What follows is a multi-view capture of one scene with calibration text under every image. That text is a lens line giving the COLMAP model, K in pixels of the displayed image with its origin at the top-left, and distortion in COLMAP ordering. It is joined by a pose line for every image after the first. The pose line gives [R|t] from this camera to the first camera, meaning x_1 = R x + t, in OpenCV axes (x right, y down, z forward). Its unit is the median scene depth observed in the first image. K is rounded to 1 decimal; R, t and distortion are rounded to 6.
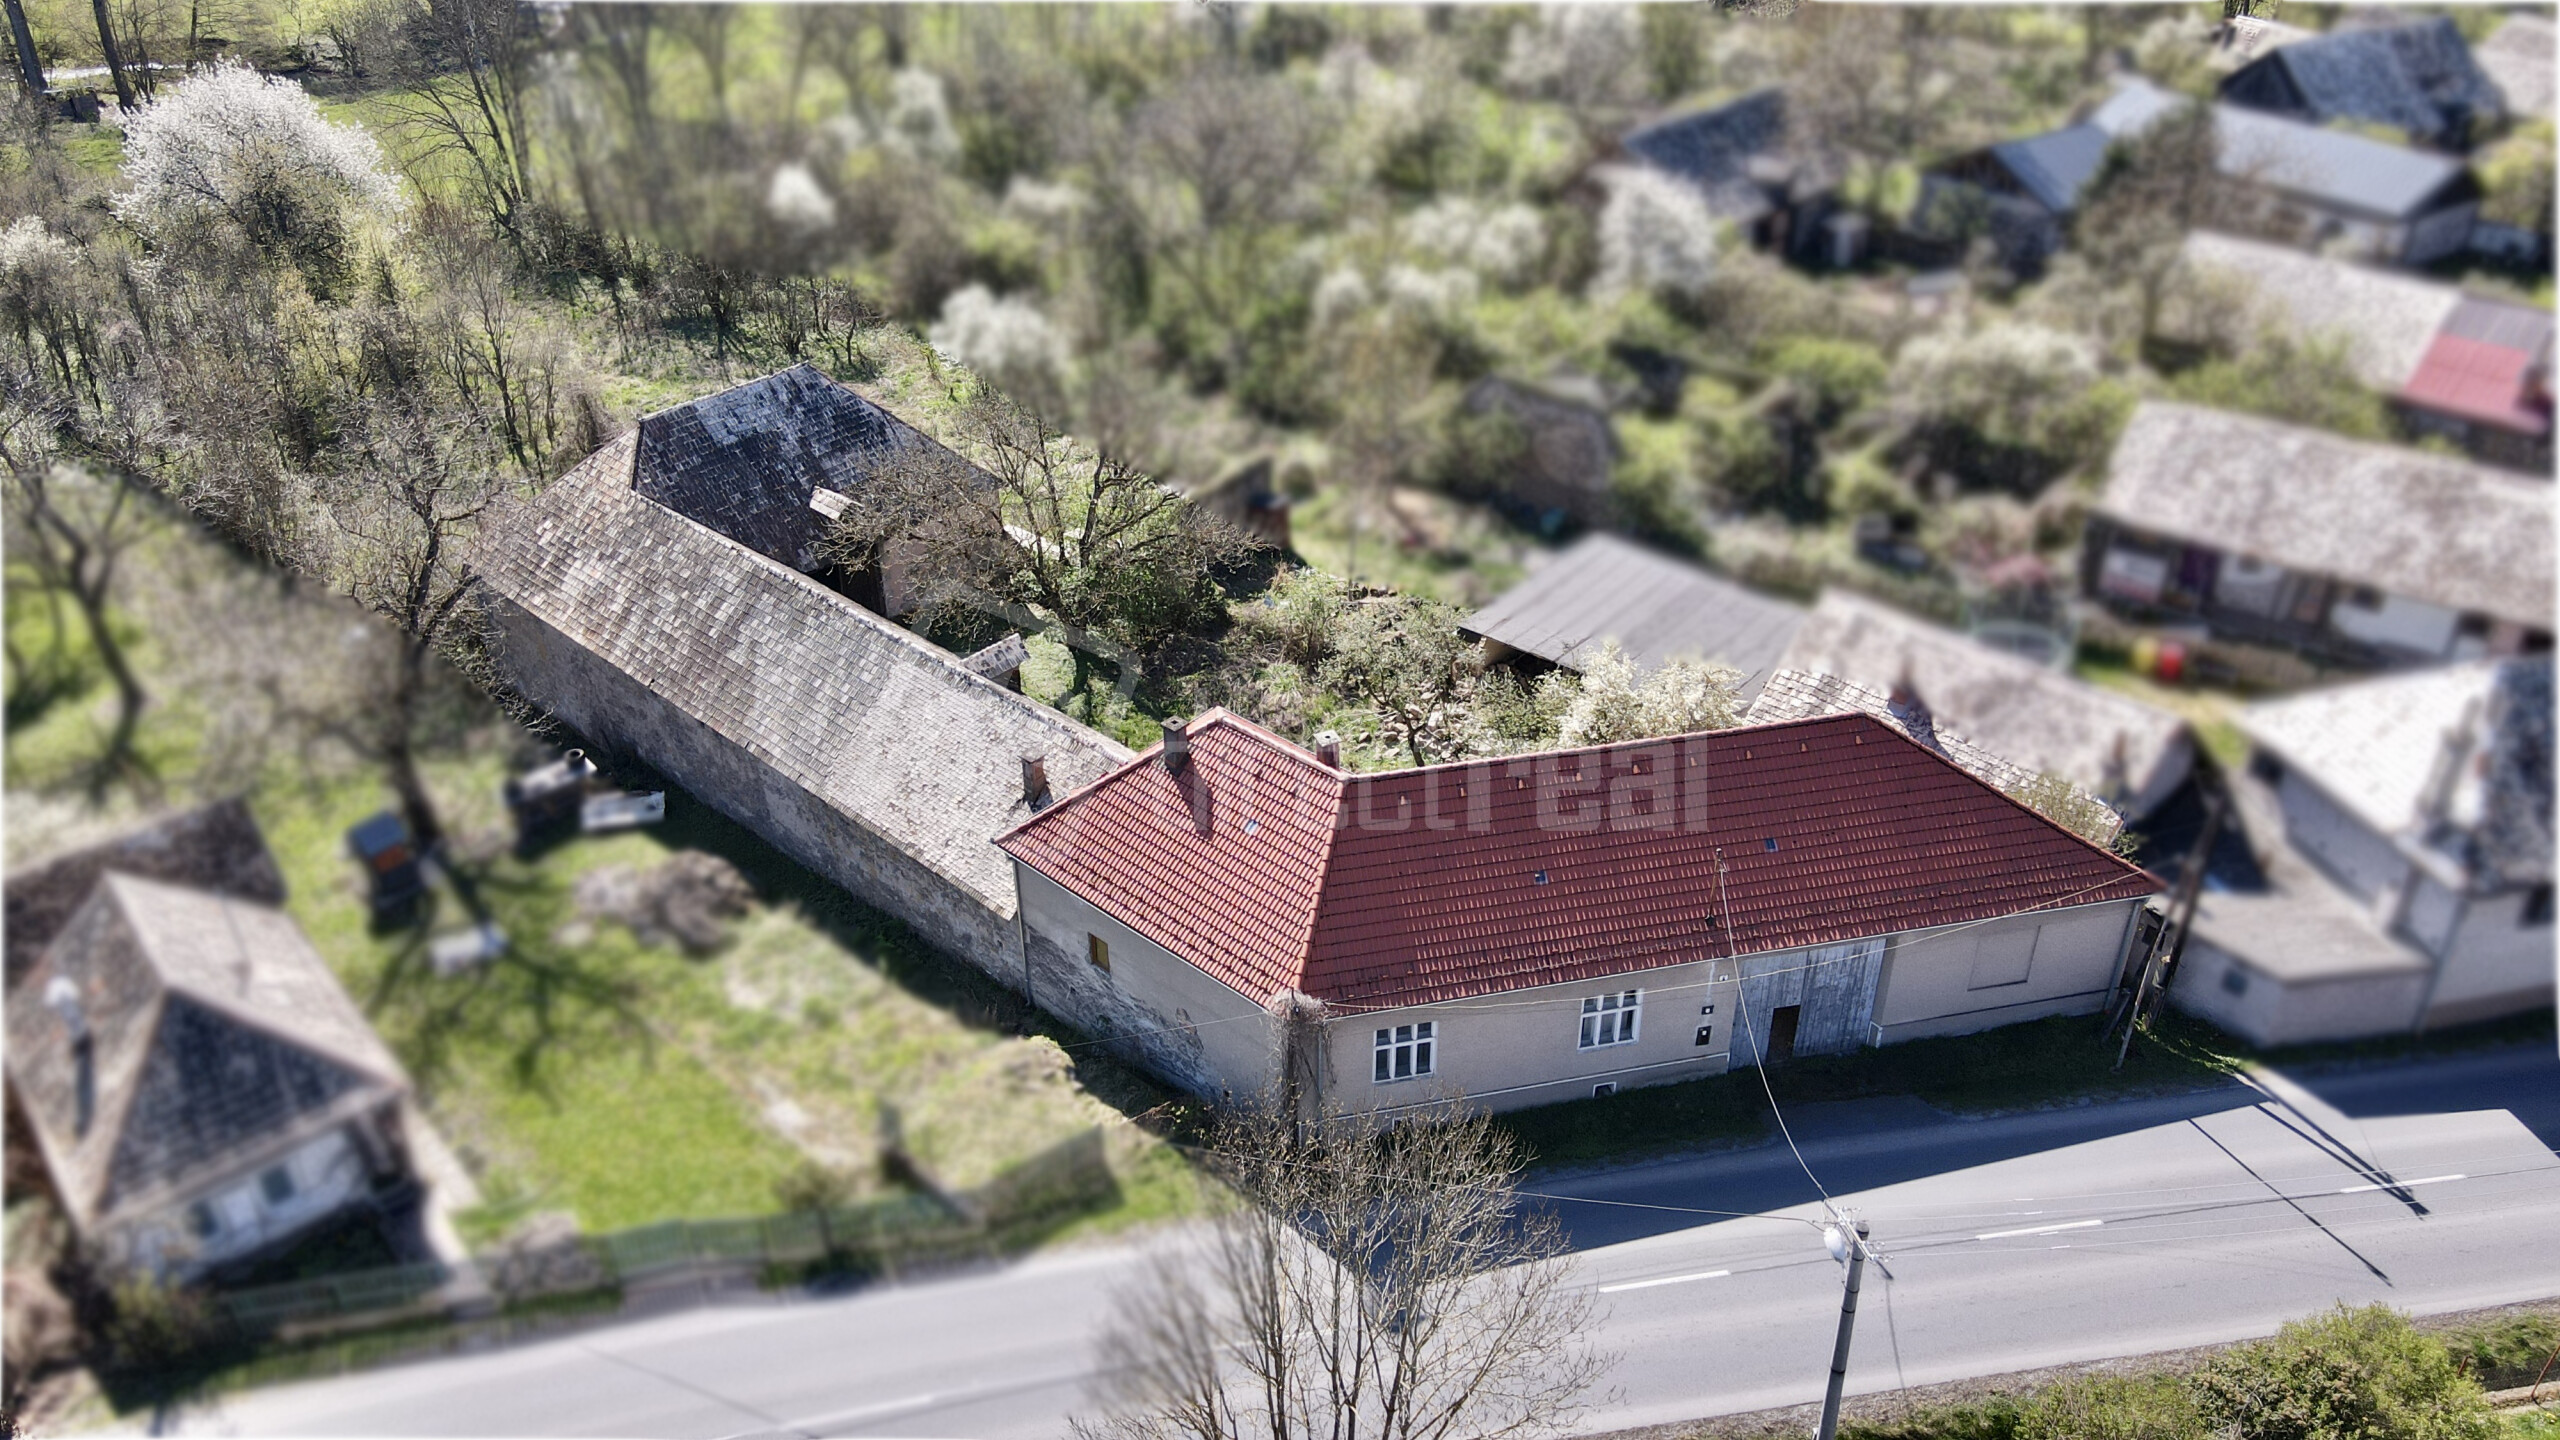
lens RADIAL K [[1863.1, 0, 1278.9], [0, 1863.1, 694.3], [0, 0, 1]] dist [0.004644, 0.019591]
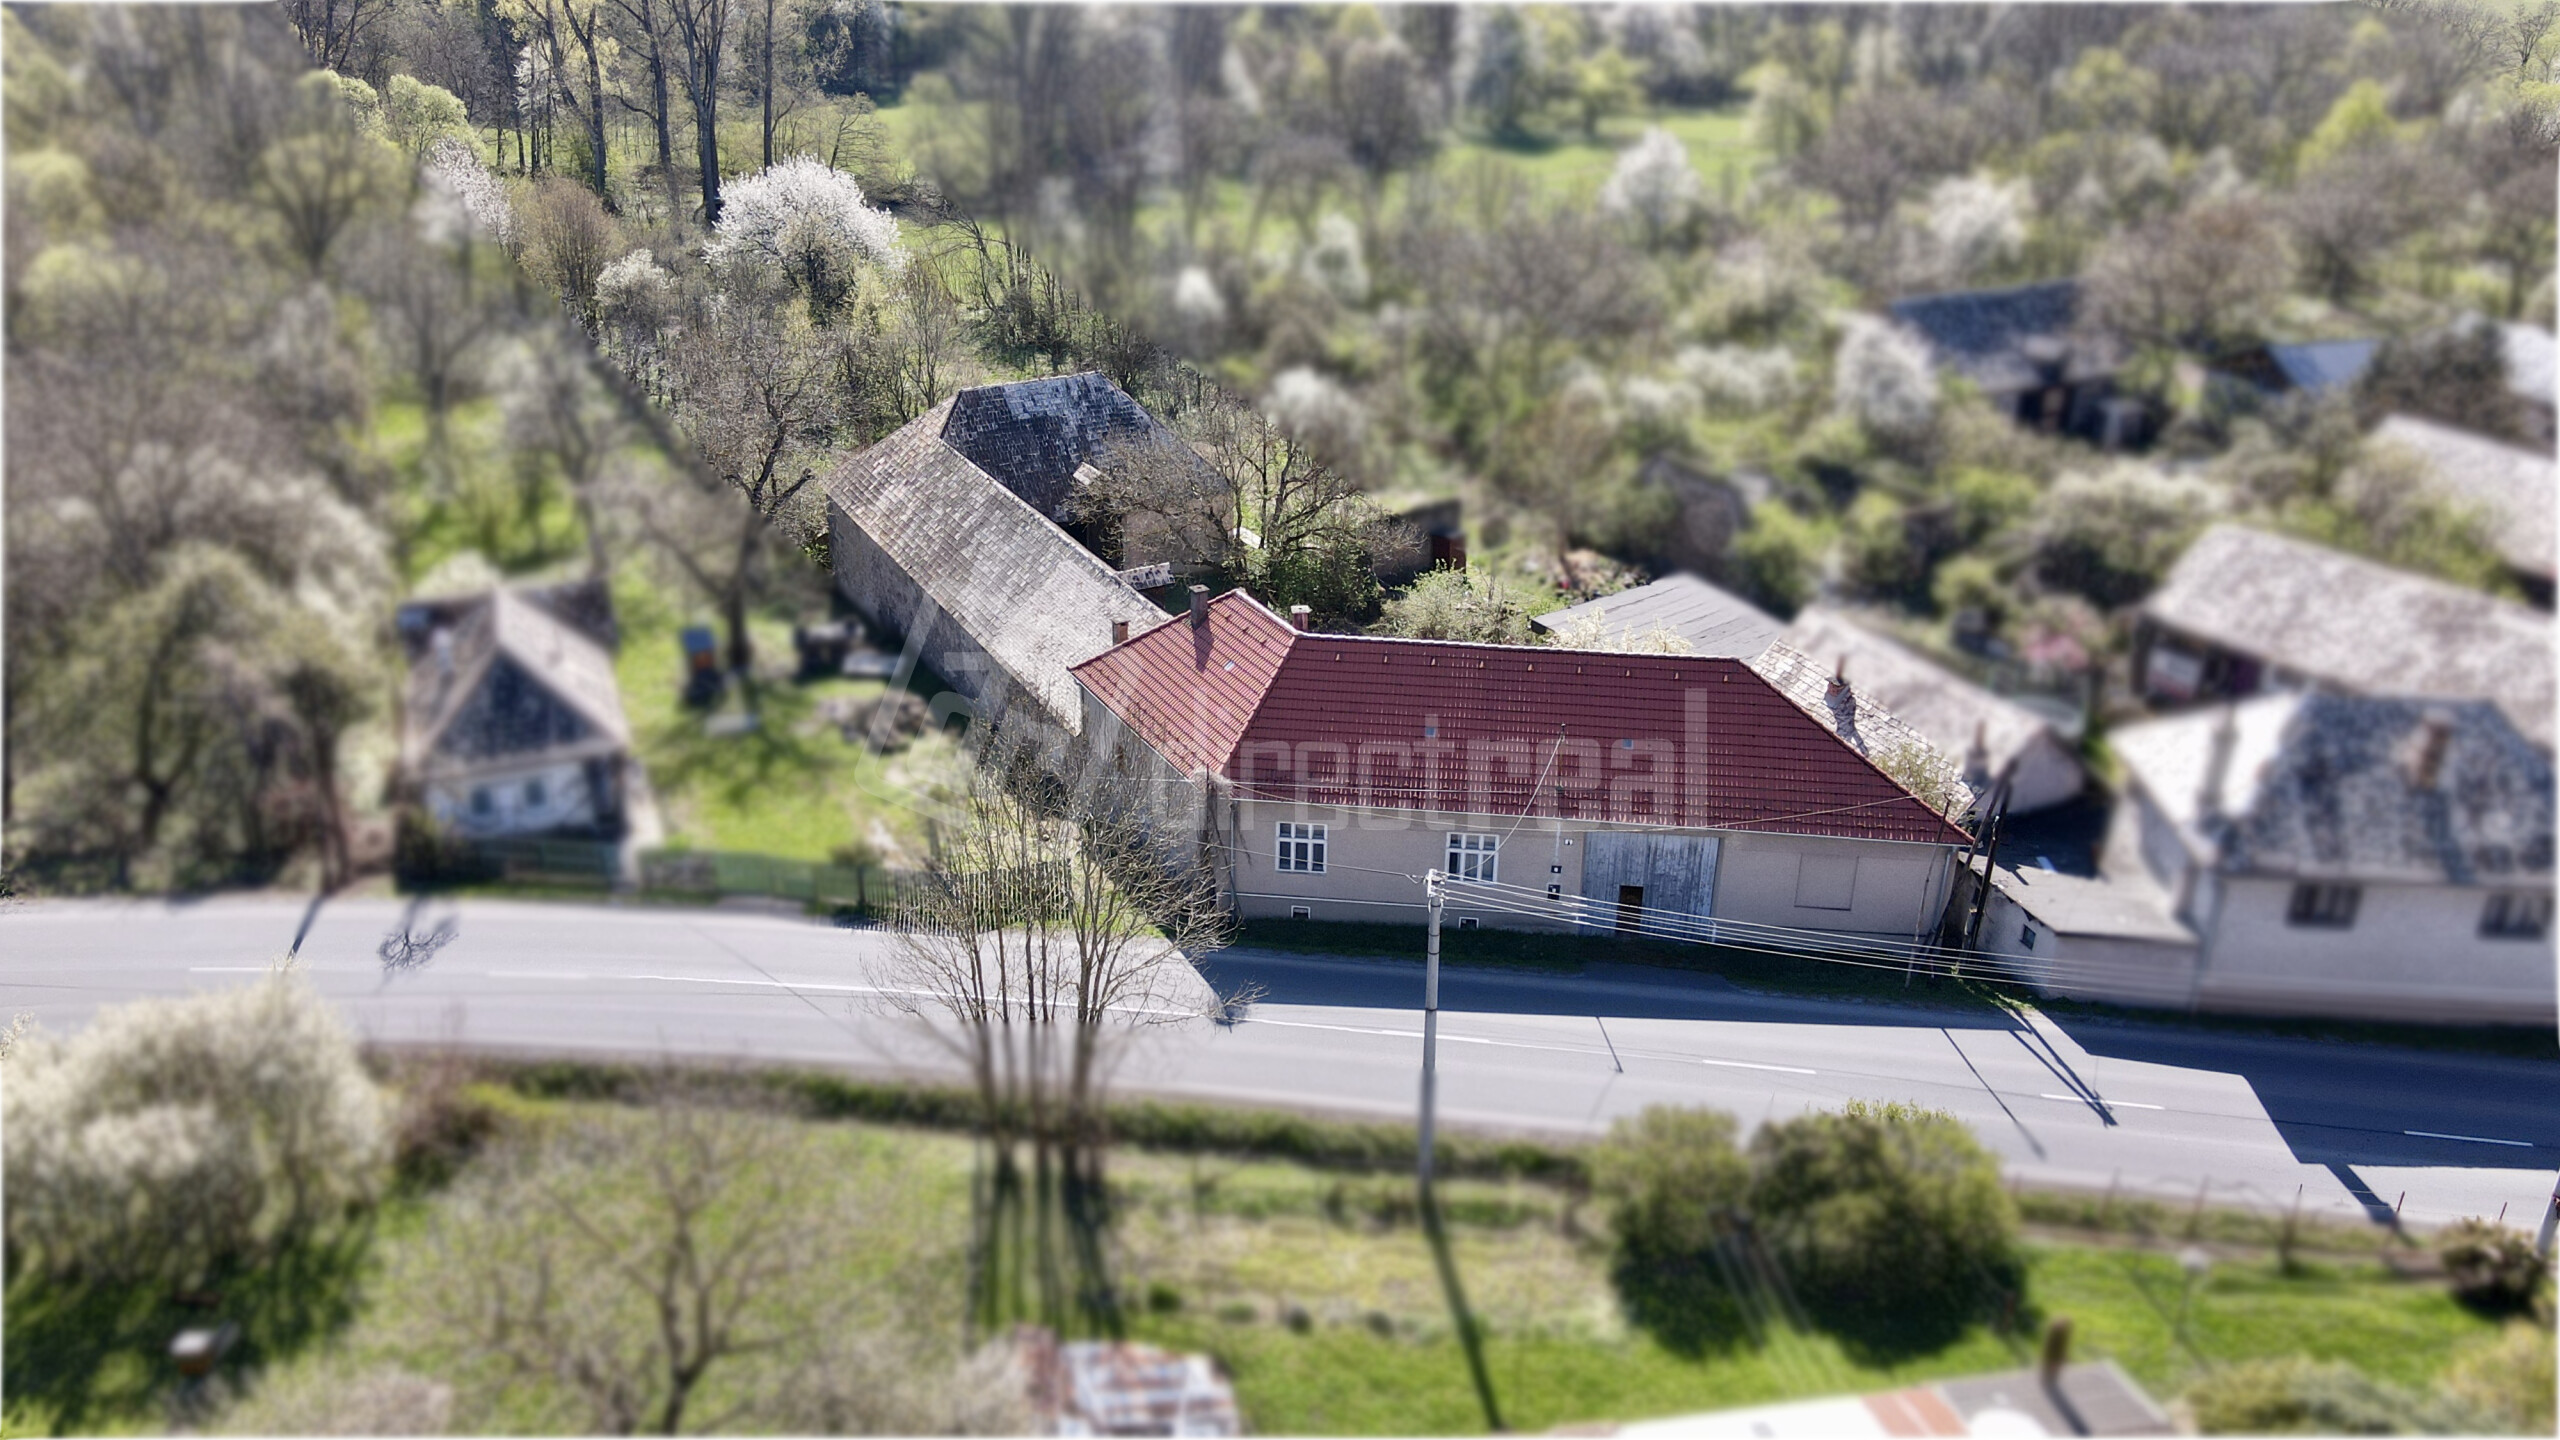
lens RADIAL K [[1863.1, 0, 1291.6], [0, 1863.1, 699.9], [0, 0, 1]] dist [0.004644, 0.019591]
pose [[0.950105, 0.151285, -0.272787, 0.310003], [-0.182553, 0.978788, -0.092998, 0.167106], [0.252932, 0.138156, 0.957569, -0.189218]]
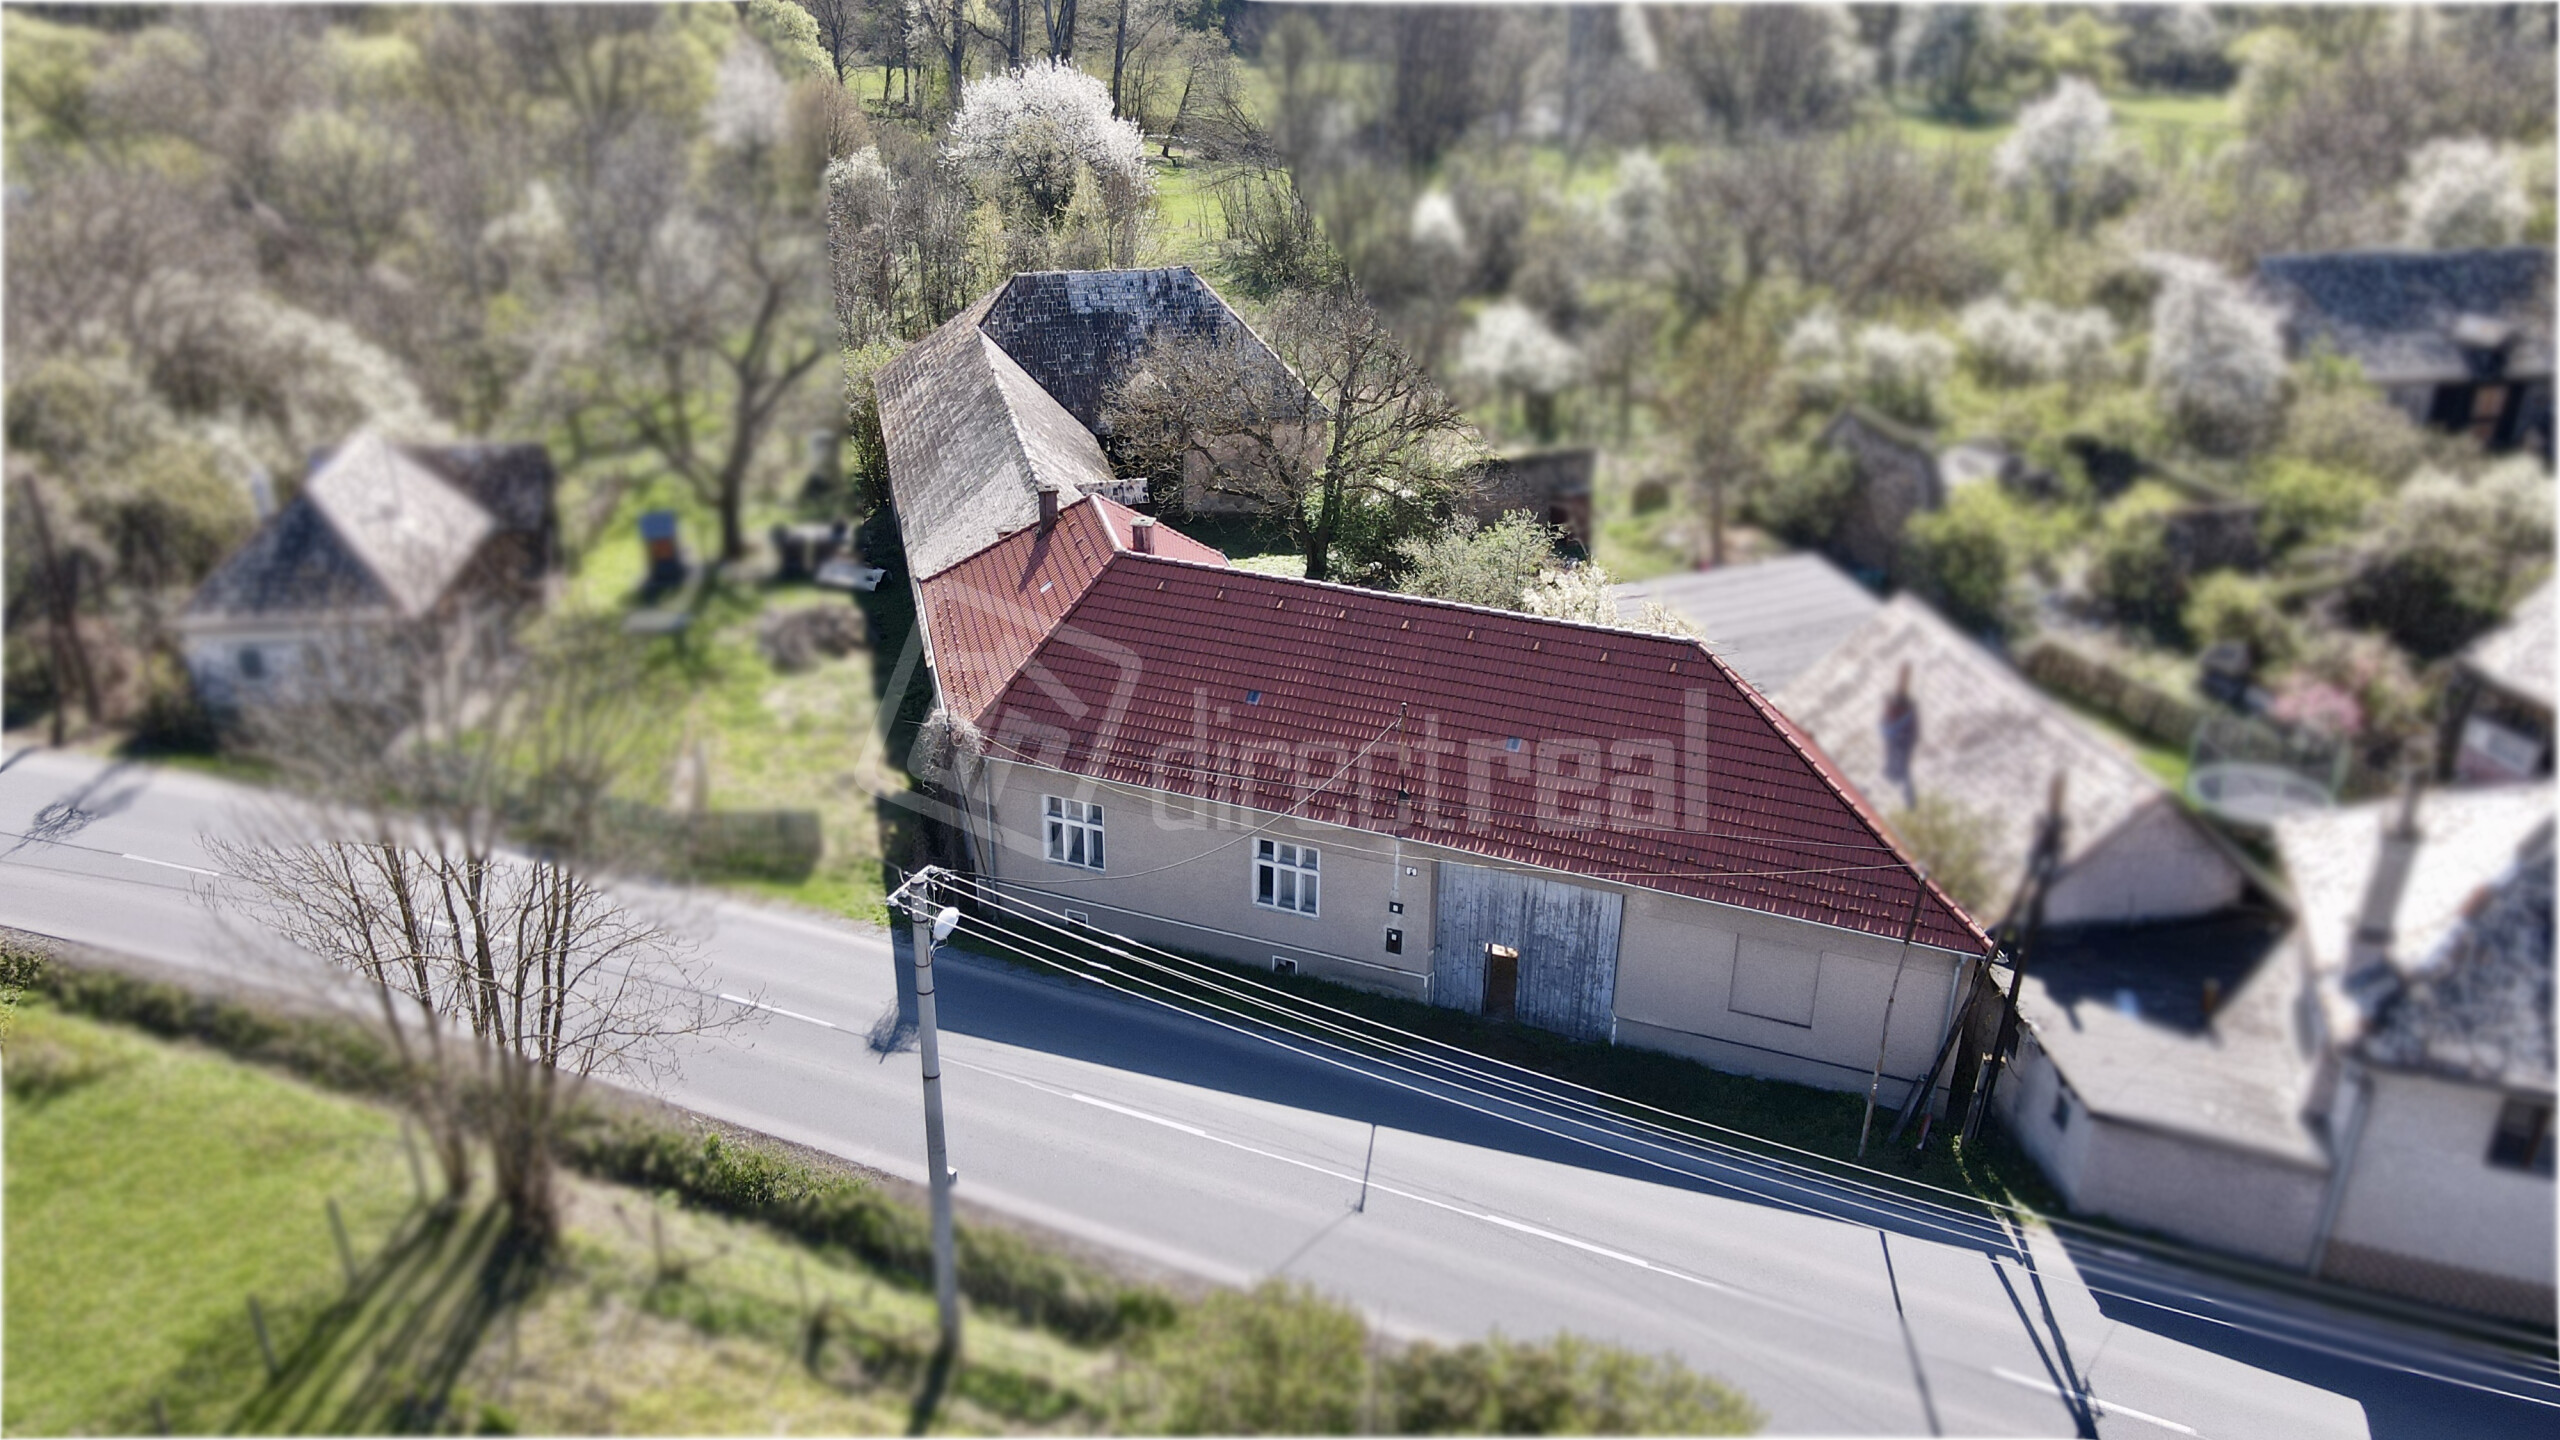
lens RADIAL K [[1863.1, 0, 1292.6], [0, 1863.1, 705.4], [0, 0, 1]] dist [0.004644, 0.019591]
pose [[0.834065, 0.253004, -0.490230, 0.481411], [-0.308054, 0.950782, -0.033424, 0.099977], [0.457645, 0.178895, 0.870952, 0.162819]]
